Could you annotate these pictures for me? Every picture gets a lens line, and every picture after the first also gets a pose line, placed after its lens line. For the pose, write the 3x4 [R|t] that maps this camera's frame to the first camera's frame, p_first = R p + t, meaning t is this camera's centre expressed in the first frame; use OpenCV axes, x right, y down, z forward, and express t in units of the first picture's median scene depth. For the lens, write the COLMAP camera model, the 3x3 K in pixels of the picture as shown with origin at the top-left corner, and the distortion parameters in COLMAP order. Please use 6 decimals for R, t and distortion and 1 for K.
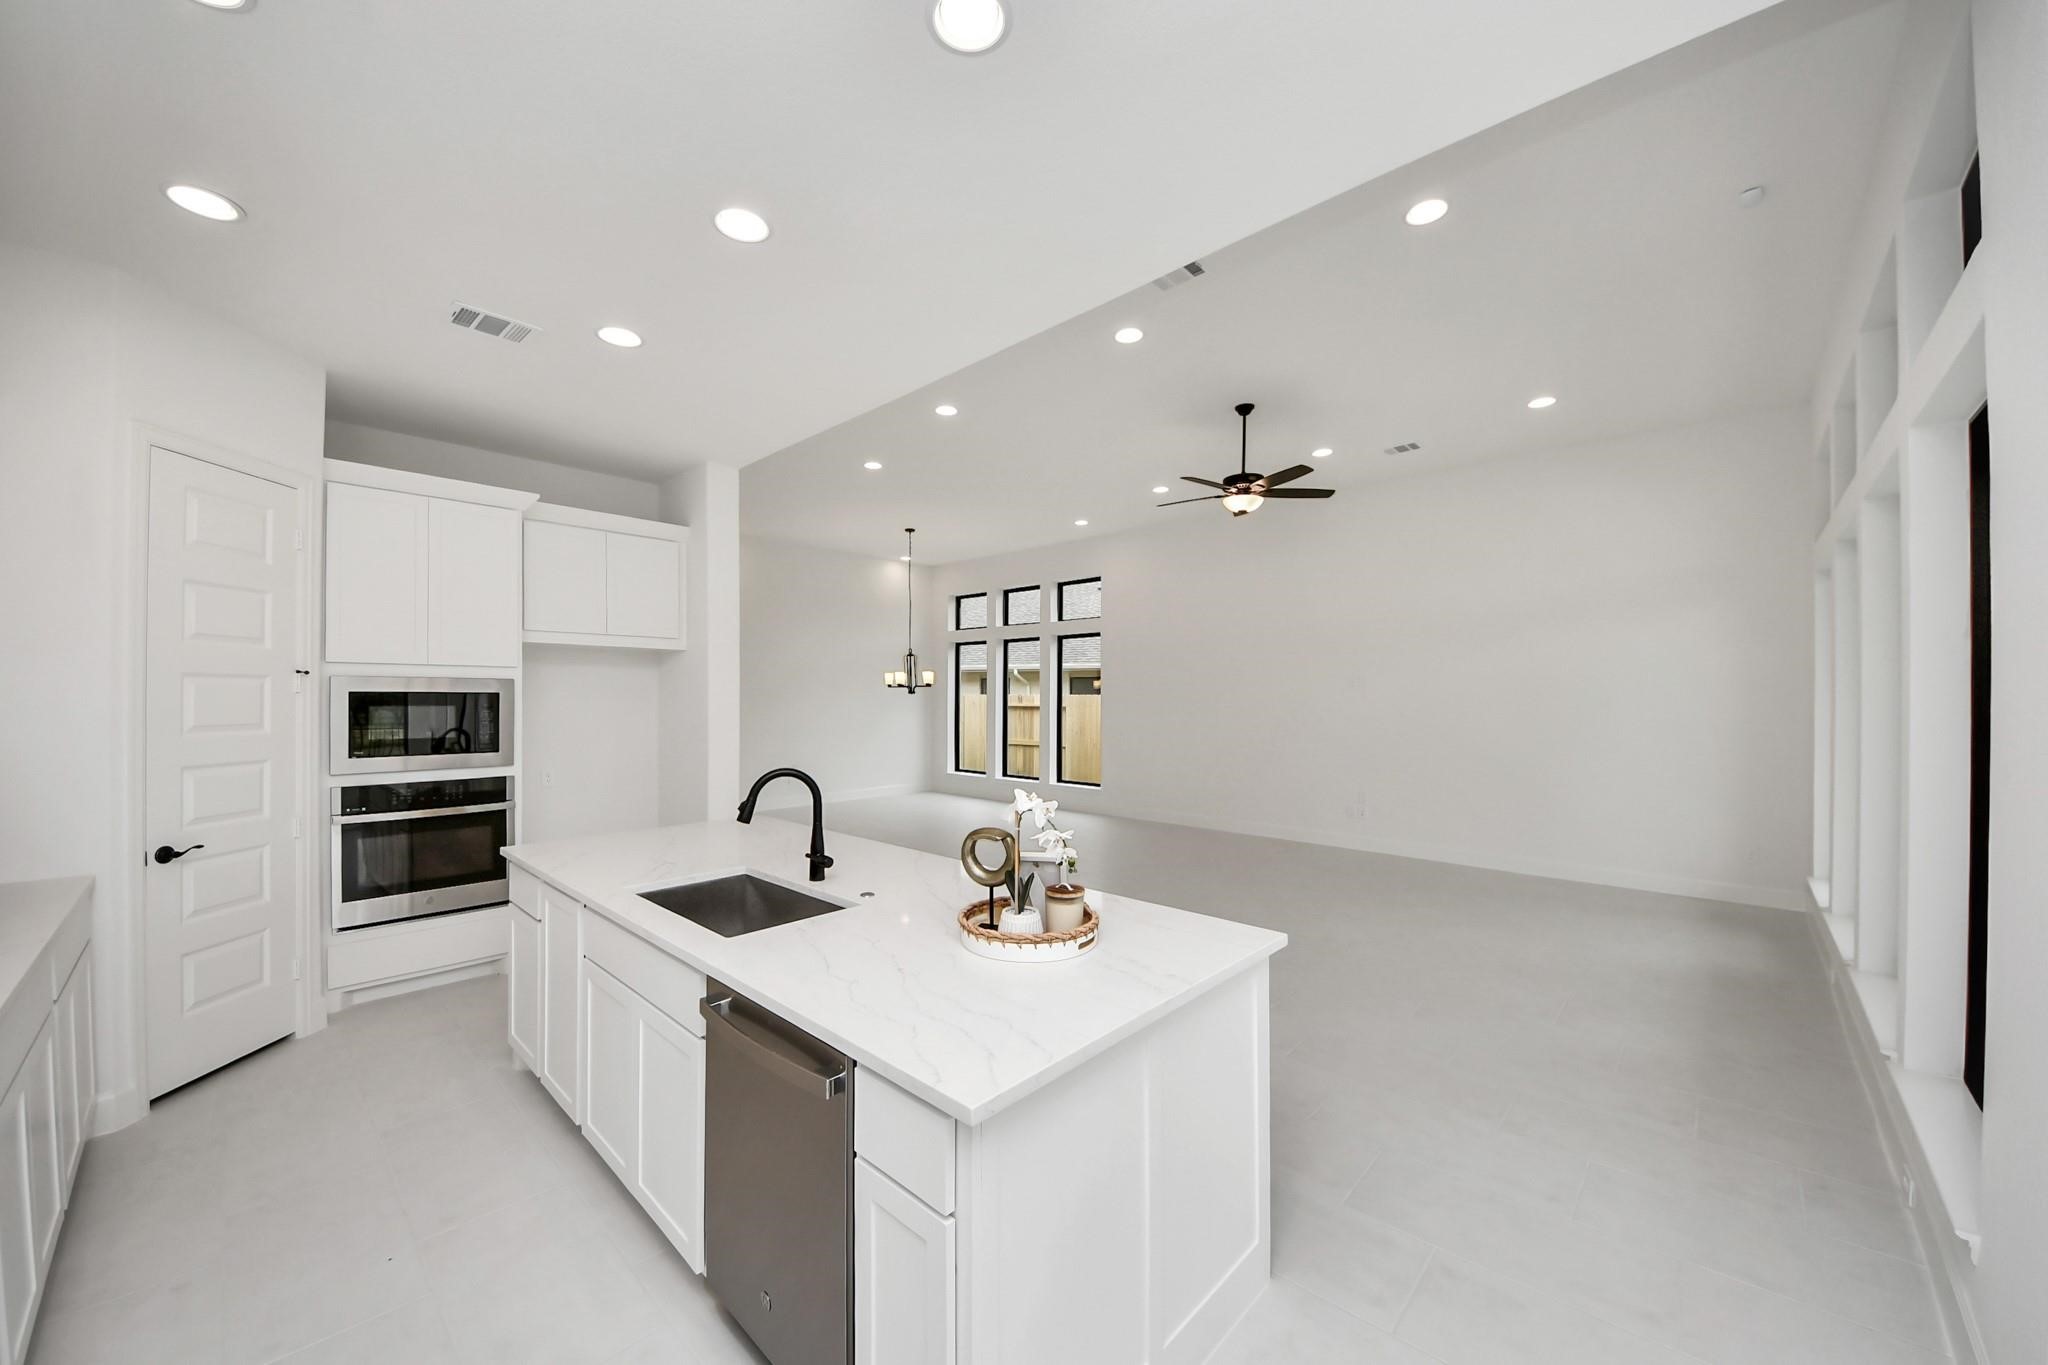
lens RADIAL K [[734.2, 0, 1021.0], [0, 734.2, 694.0], [0, 0, 1]] dist [0.000680, -0.000166]
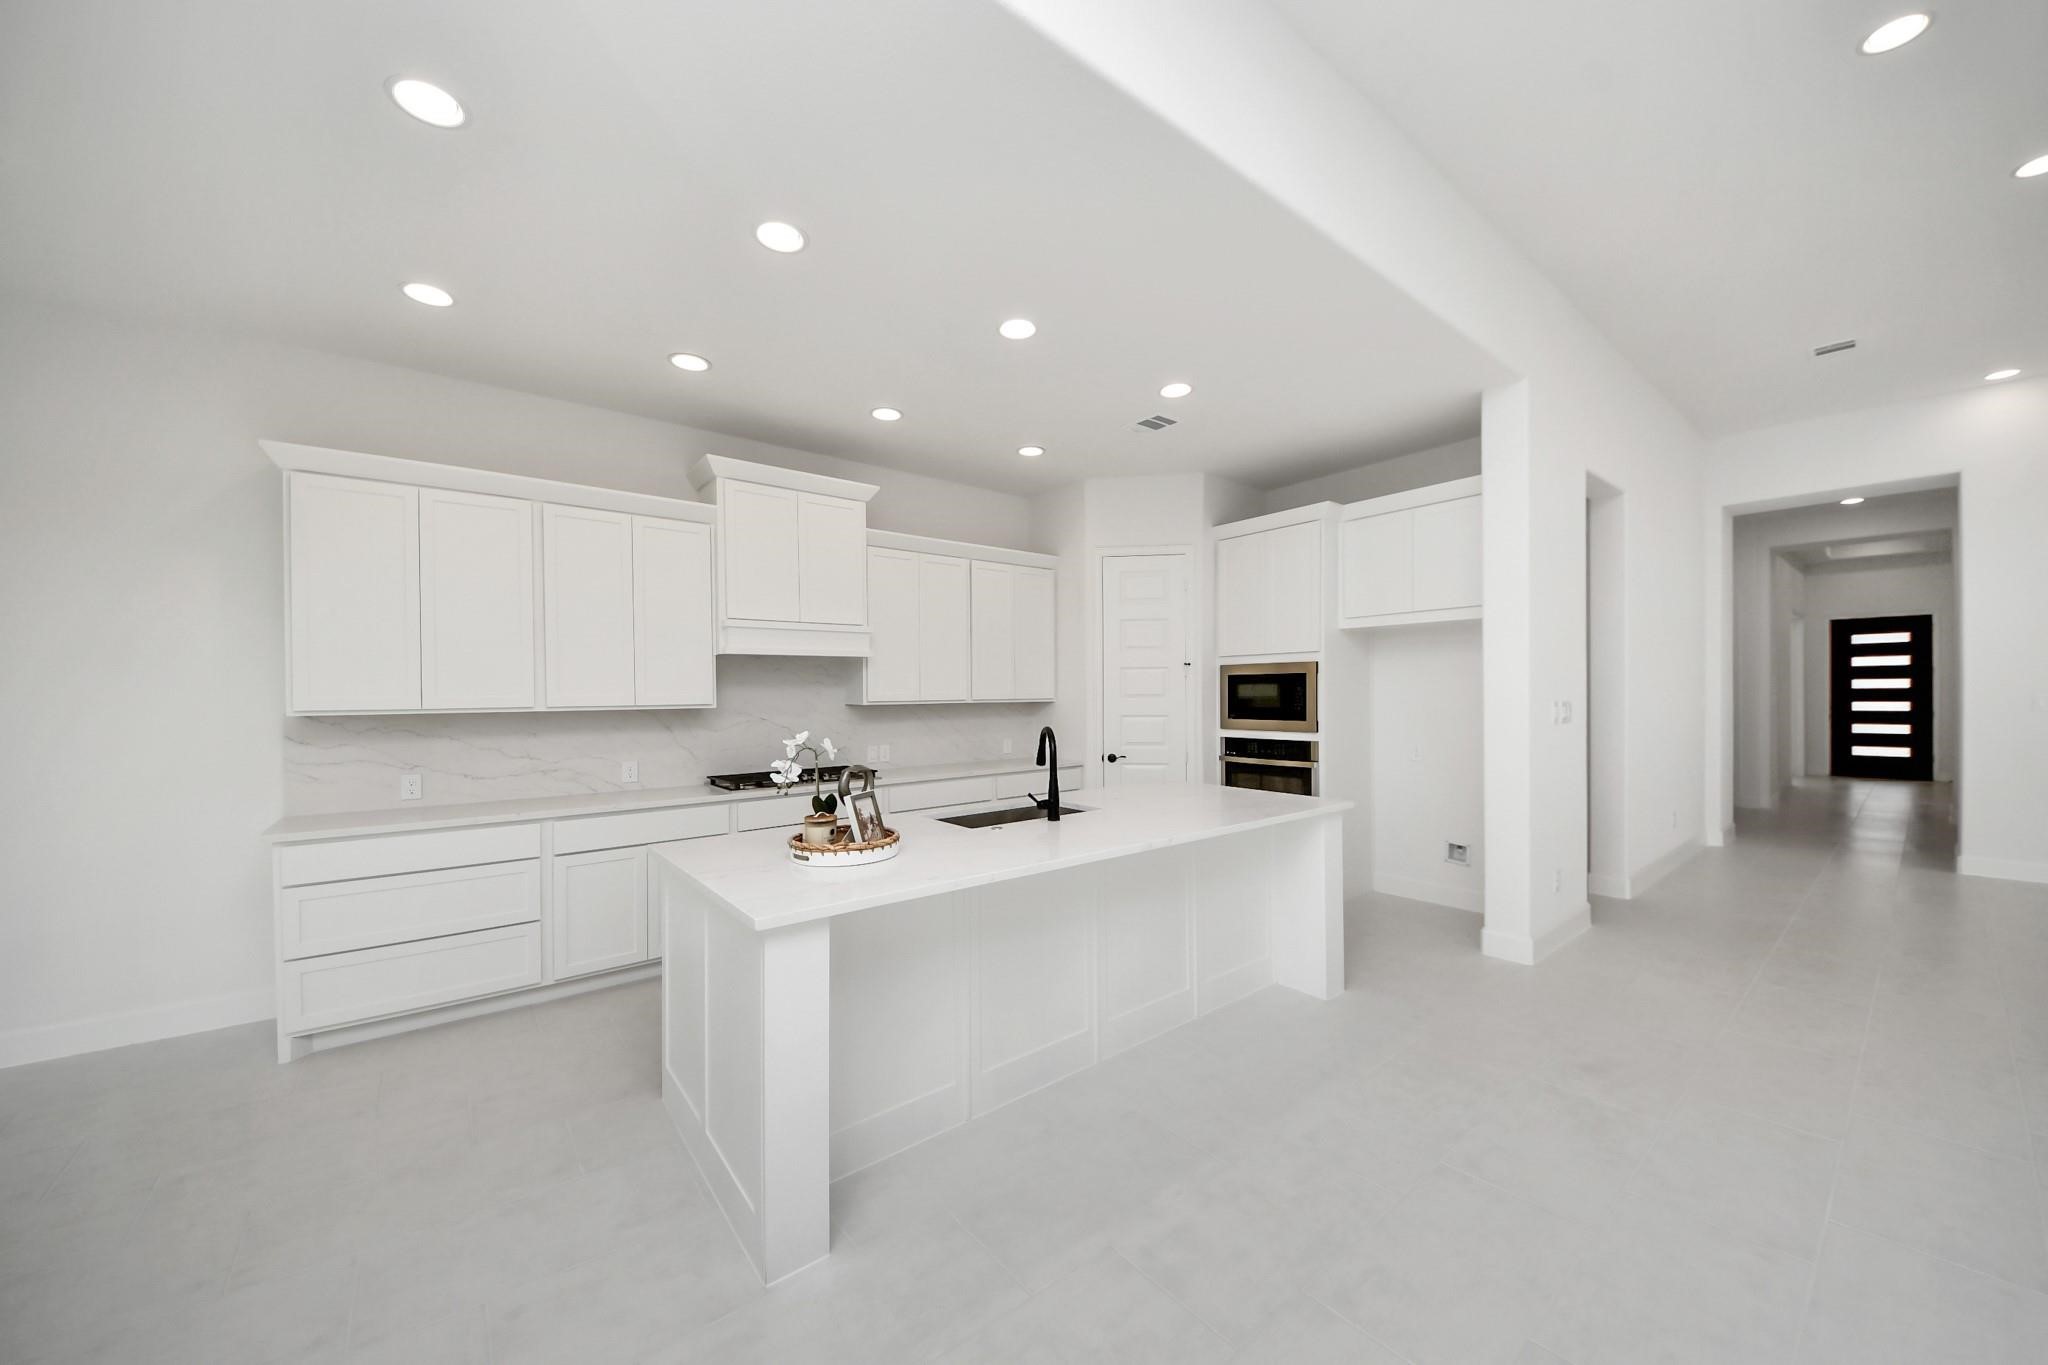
lens RADIAL K [[734.2, 0, 1021.0], [0, 734.2, 694.0], [0, 0, 1]] dist [0.000680, -0.000166]
pose [[-0.139503, -0.000698, -0.990221, 0.584311], [0.014233, 0.999895, -0.002710, 0.030592], [0.990119, -0.014472, -0.139479, 0.703331]]
